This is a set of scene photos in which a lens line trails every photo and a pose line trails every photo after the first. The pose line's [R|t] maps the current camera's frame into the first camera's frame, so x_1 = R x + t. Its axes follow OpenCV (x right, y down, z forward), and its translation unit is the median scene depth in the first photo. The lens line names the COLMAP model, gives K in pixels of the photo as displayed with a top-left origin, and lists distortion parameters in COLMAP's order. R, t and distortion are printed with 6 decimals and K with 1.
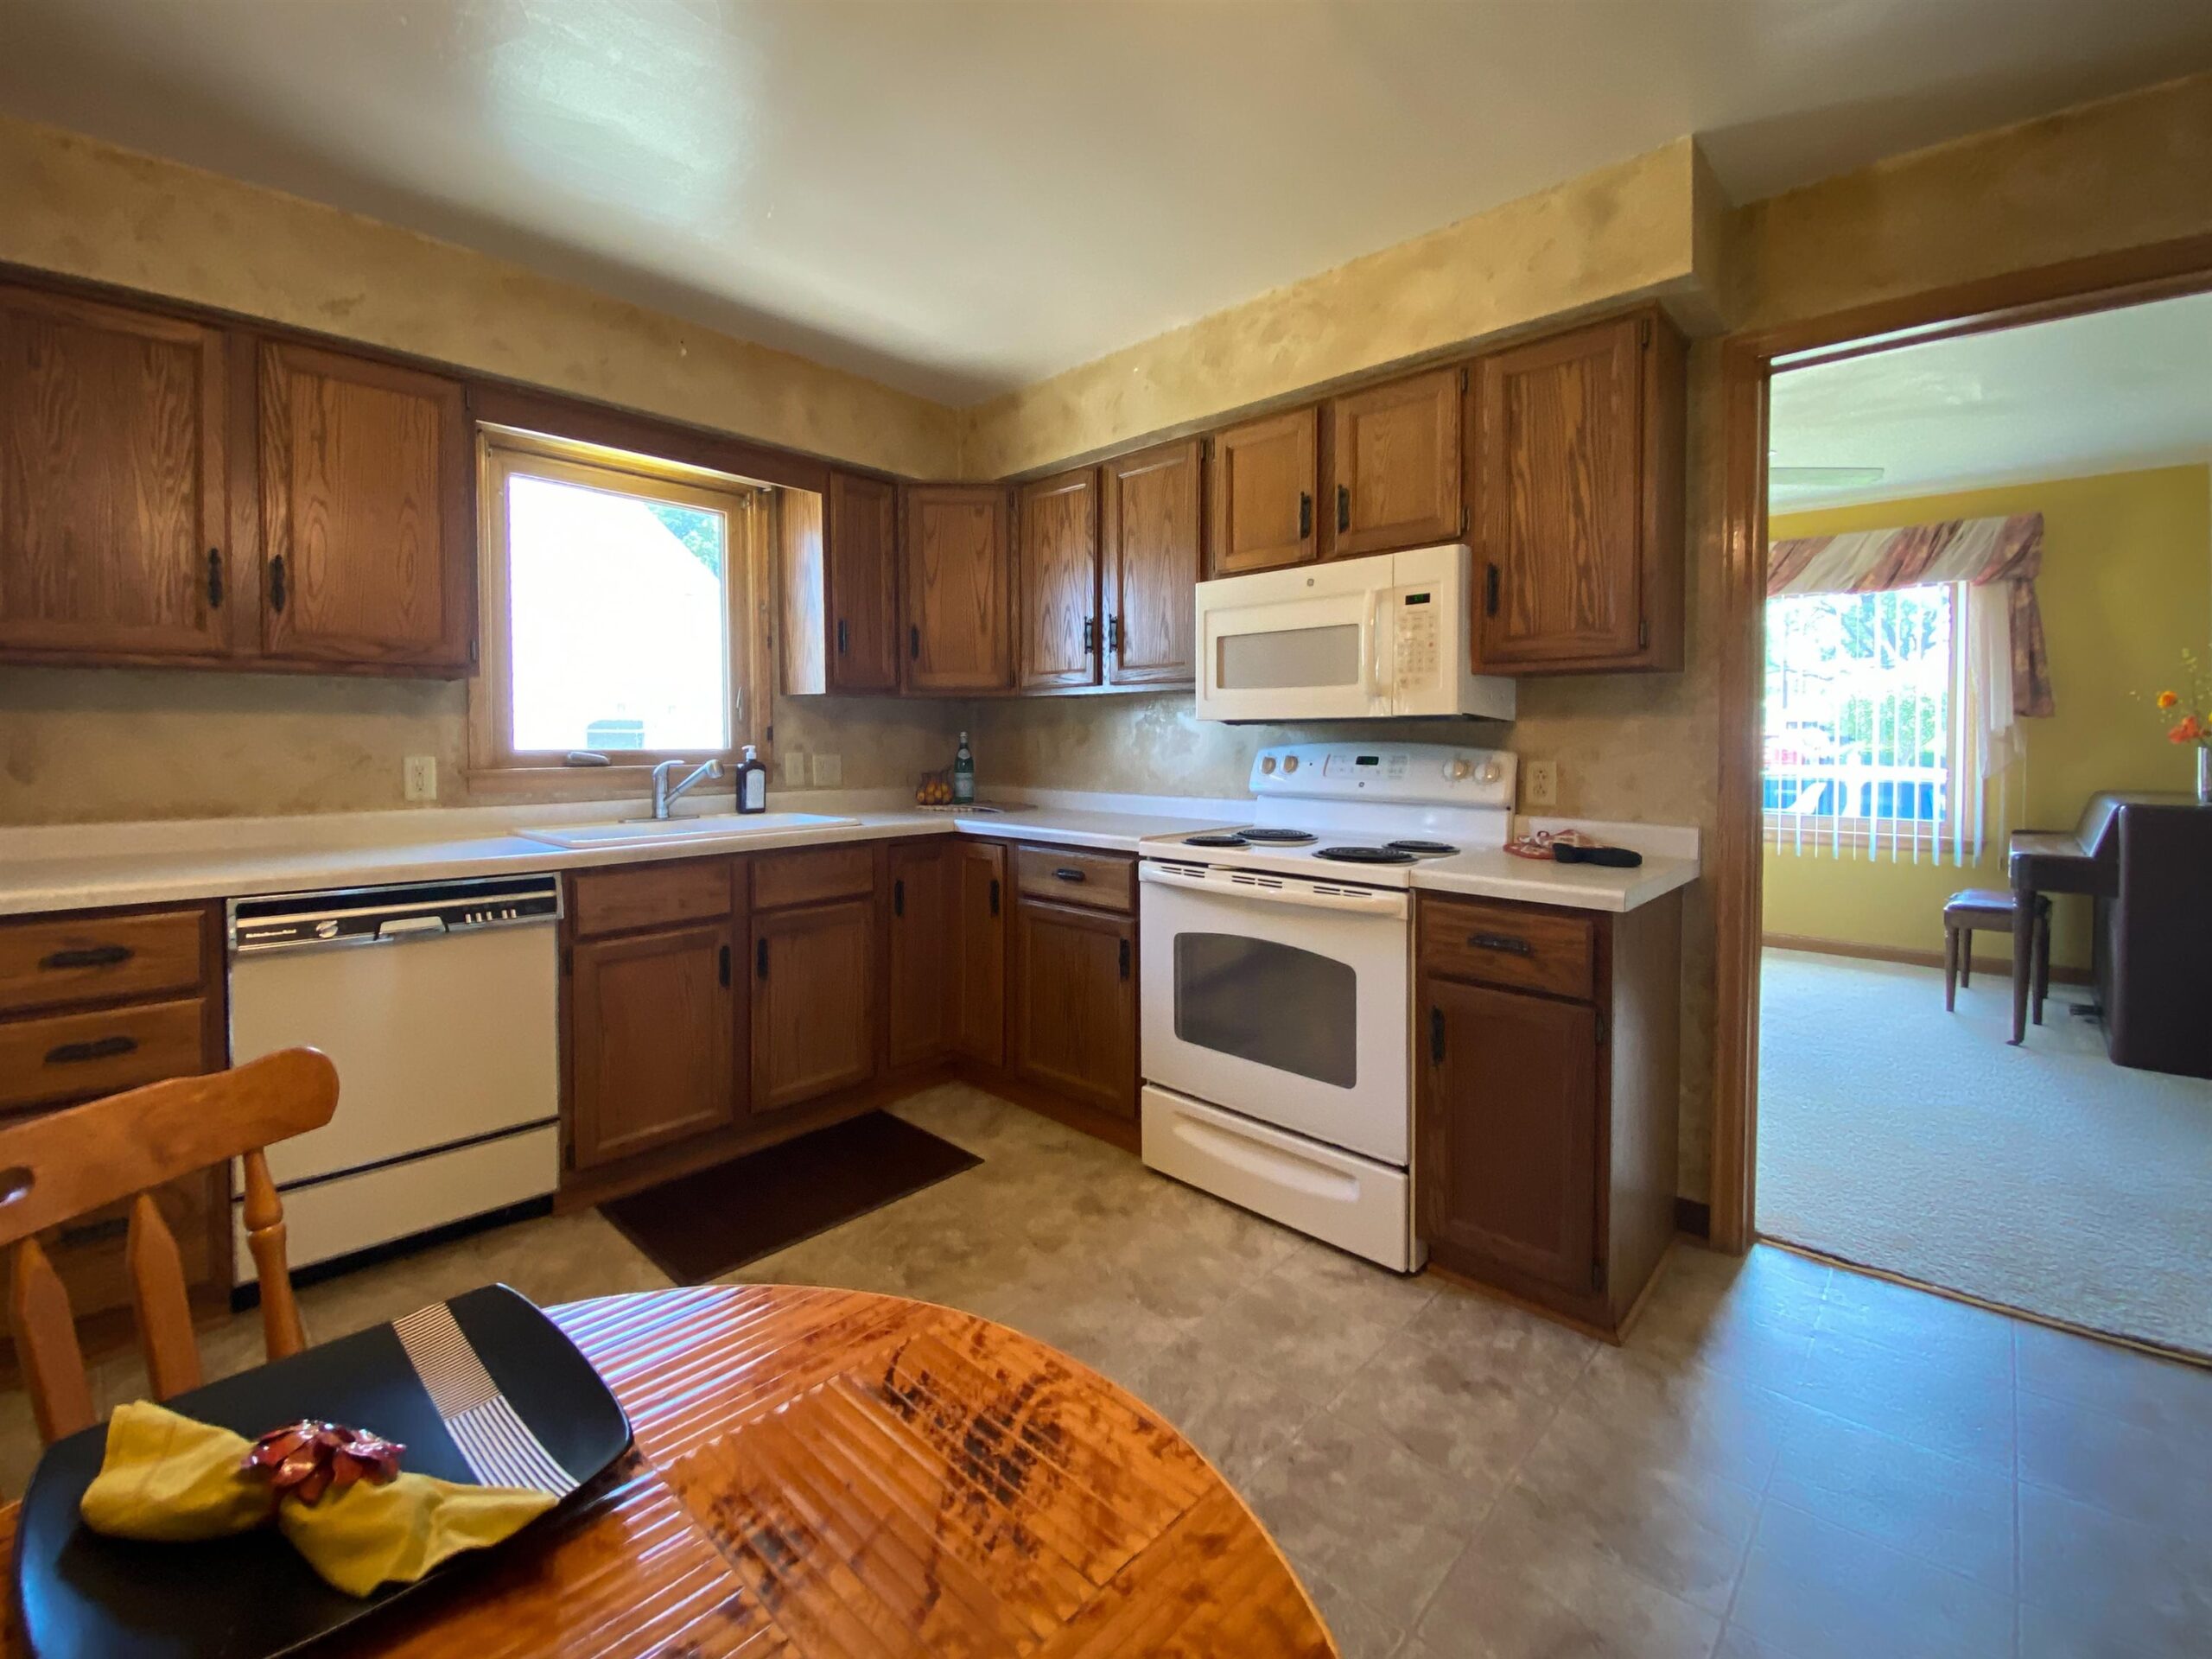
lens RADIAL K [[908.5, 0, 1106.0], [0, 908.5, 829.5], [0, 0, 1]] dist [0.025996, -0.019079]
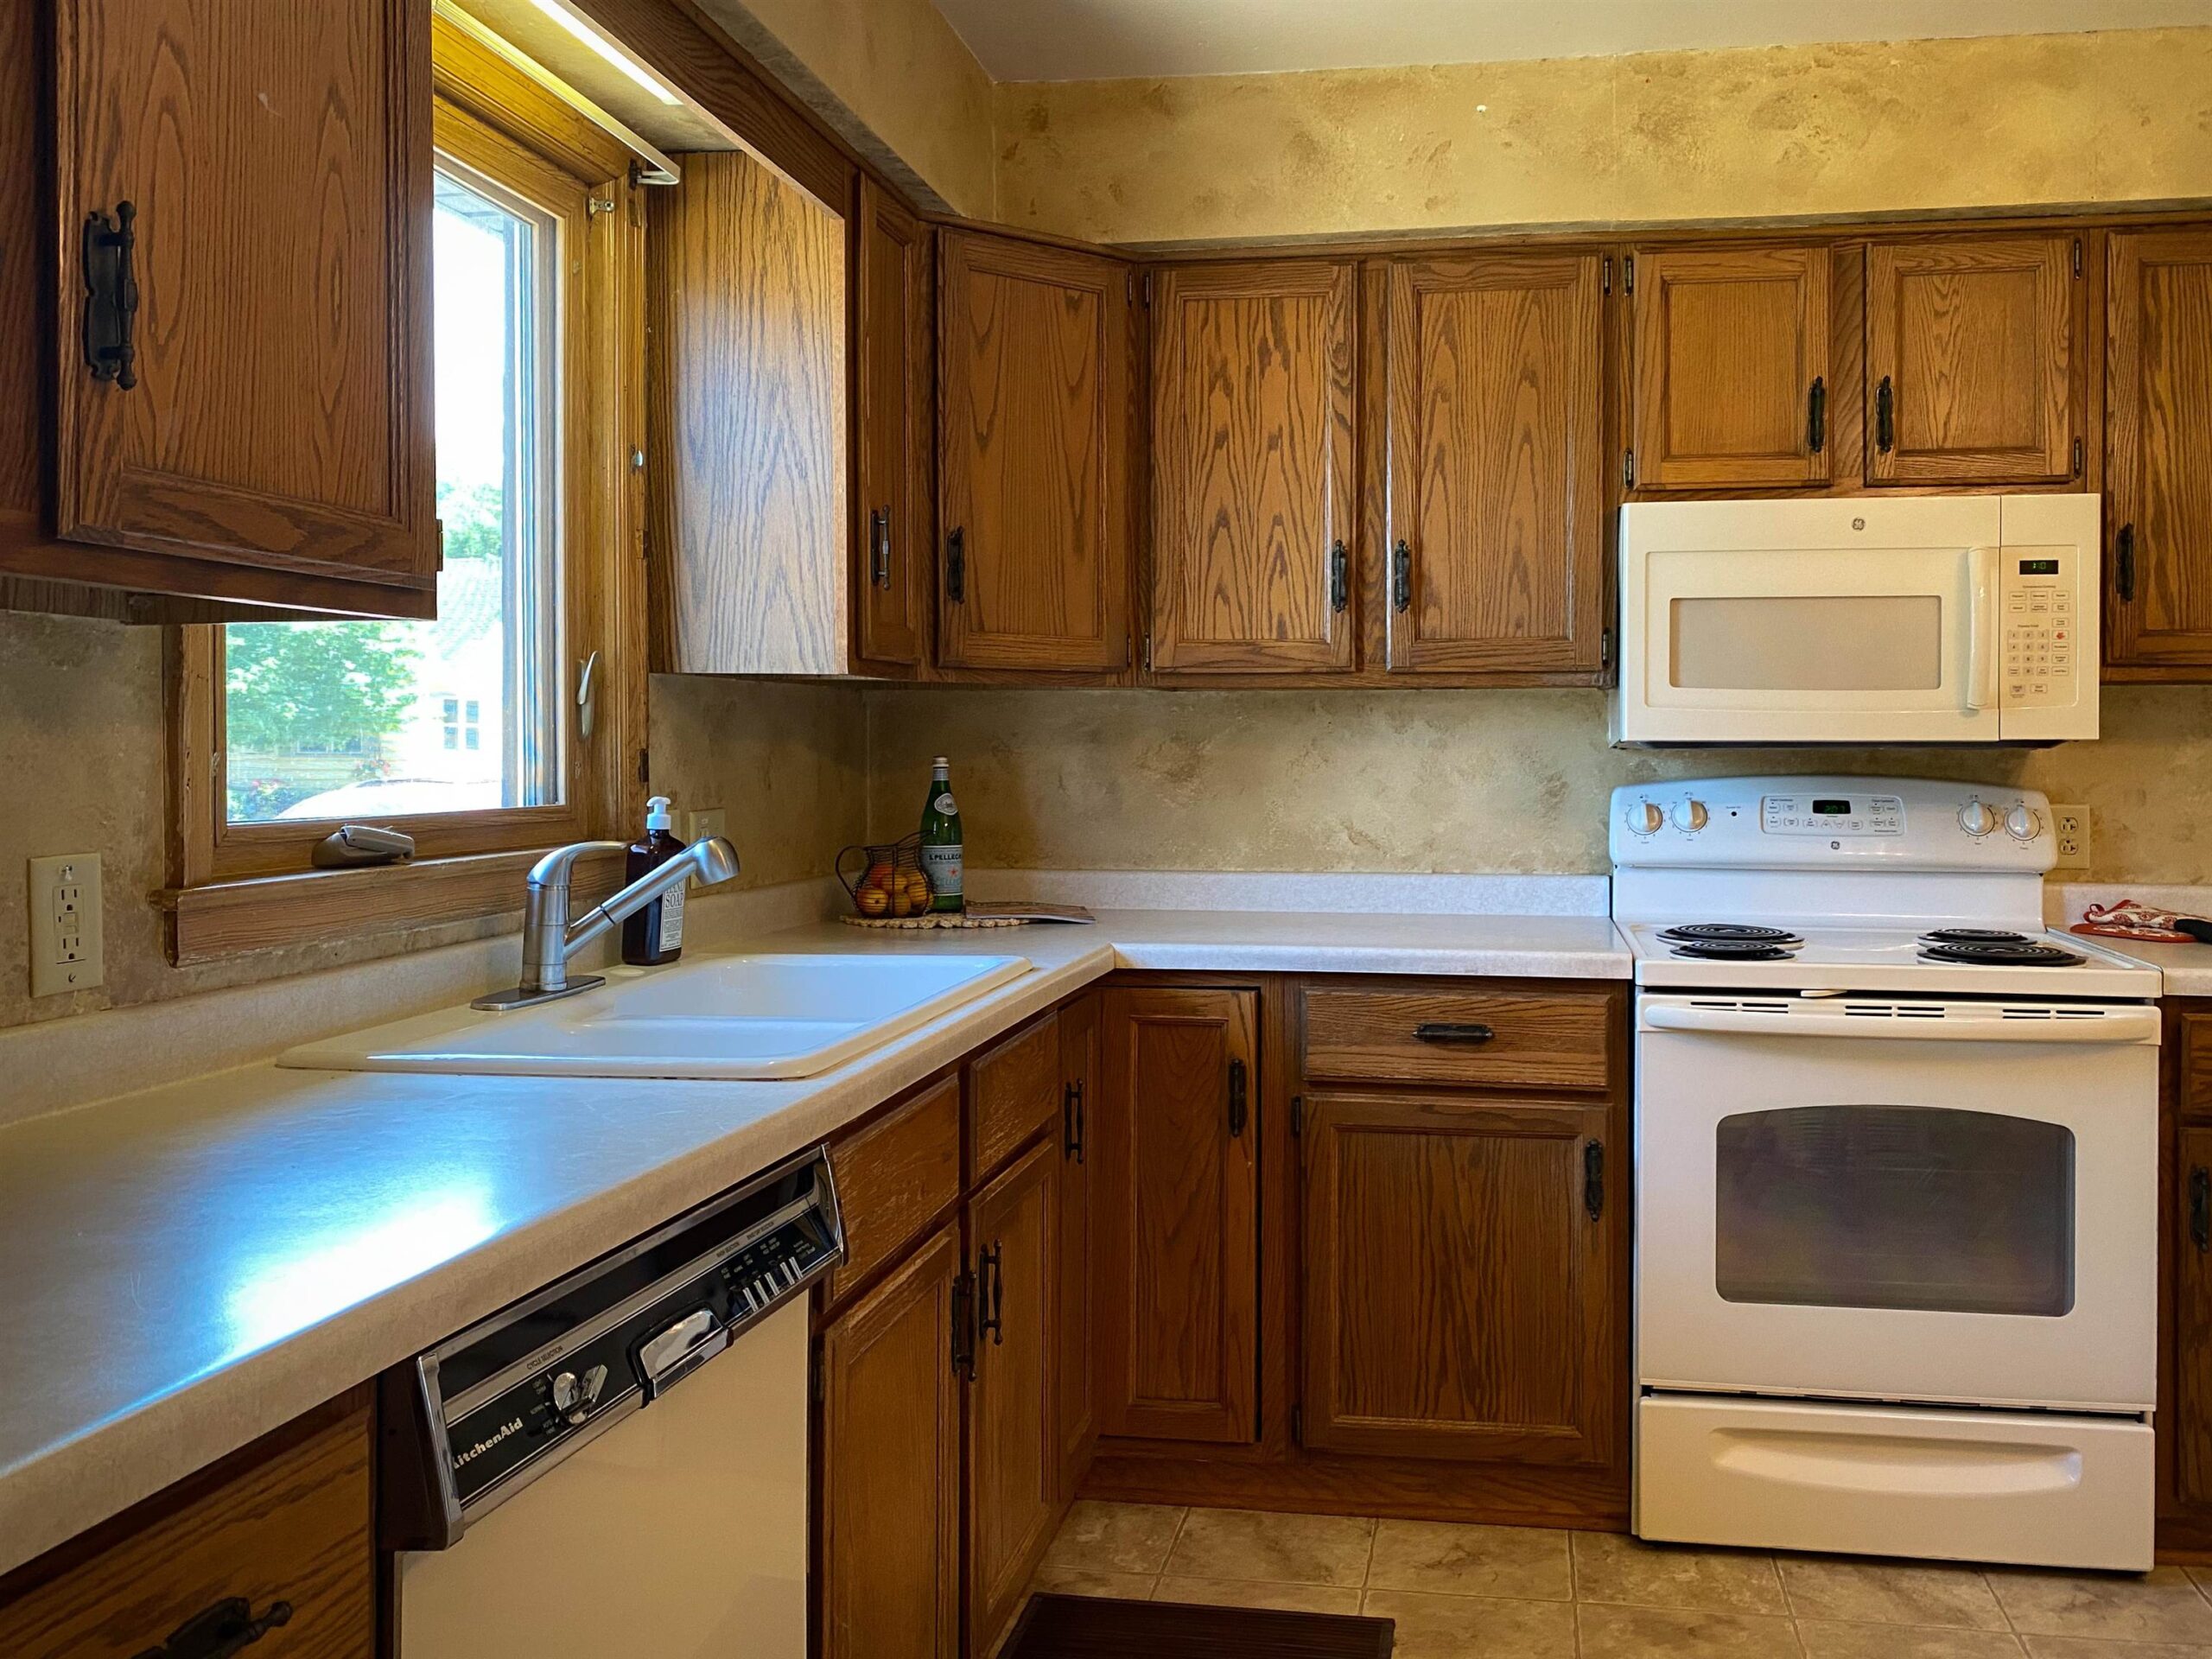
lens RADIAL K [[1756.1, 0, 1105.7], [0, 1756.1, 875.8], [0, 0, 1]] dist [-0.018885, 0.039959]
pose [[0.816339, -0.042997, 0.575970, -0.827240], [0.057151, 0.998345, -0.006475, -0.049012], [-0.574738, 0.038203, 0.817445, 0.299456]]
